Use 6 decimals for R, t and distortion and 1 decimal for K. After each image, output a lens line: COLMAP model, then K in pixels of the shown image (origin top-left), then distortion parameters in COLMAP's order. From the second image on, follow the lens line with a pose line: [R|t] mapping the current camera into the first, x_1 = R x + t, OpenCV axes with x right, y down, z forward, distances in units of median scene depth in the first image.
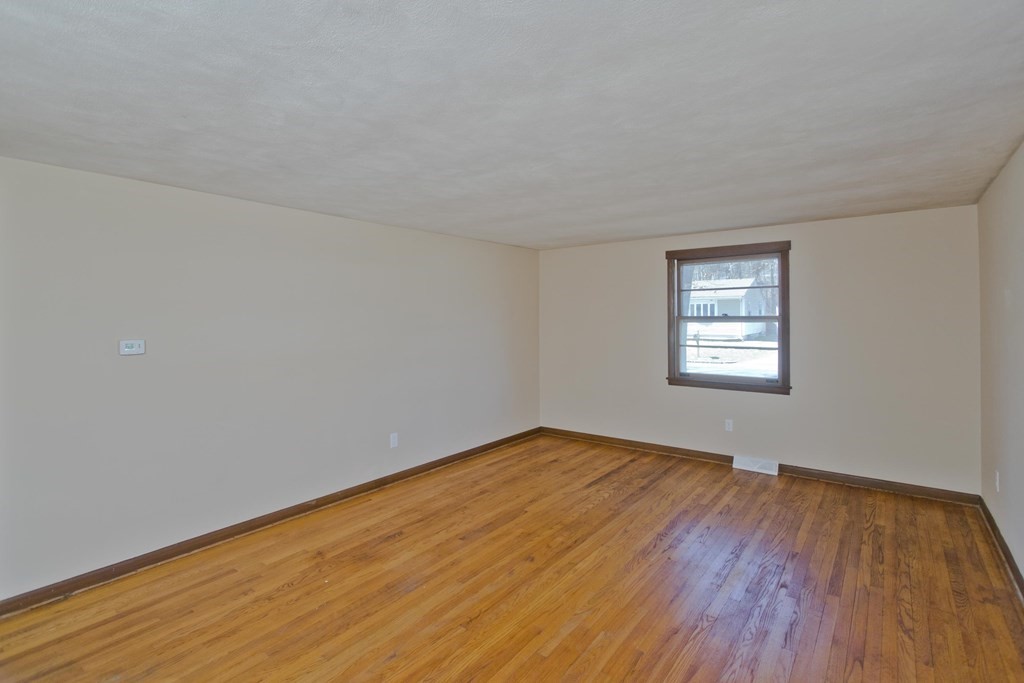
lens RADIAL K [[493.7, 0, 492.3], [0, 493.7, 327.5], [0, 0, 1]] dist [0.000372, 0.000932]
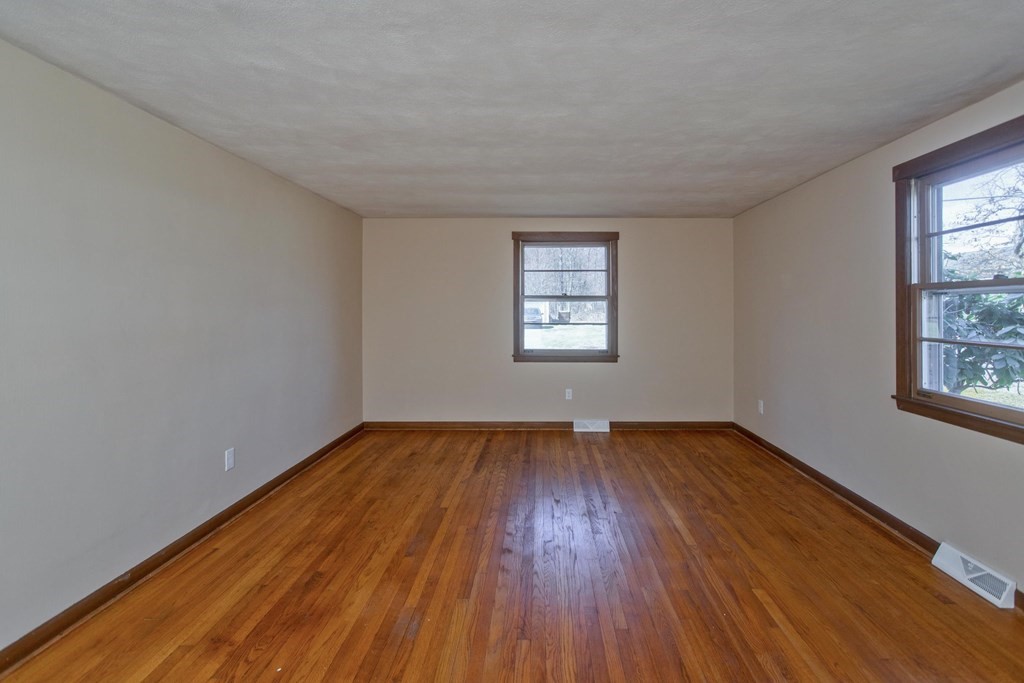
lens RADIAL K [[509.1, 0, 534.1], [0, 509.1, 316.7], [0, 0, 1]] dist [0.003669, 0.001159]
pose [[0.781862, 0.001399, 0.623450, -0.404911], [0.006144, 0.999932, -0.009948, 0.049142], [-0.623422, 0.011608, 0.781800, 0.215551]]
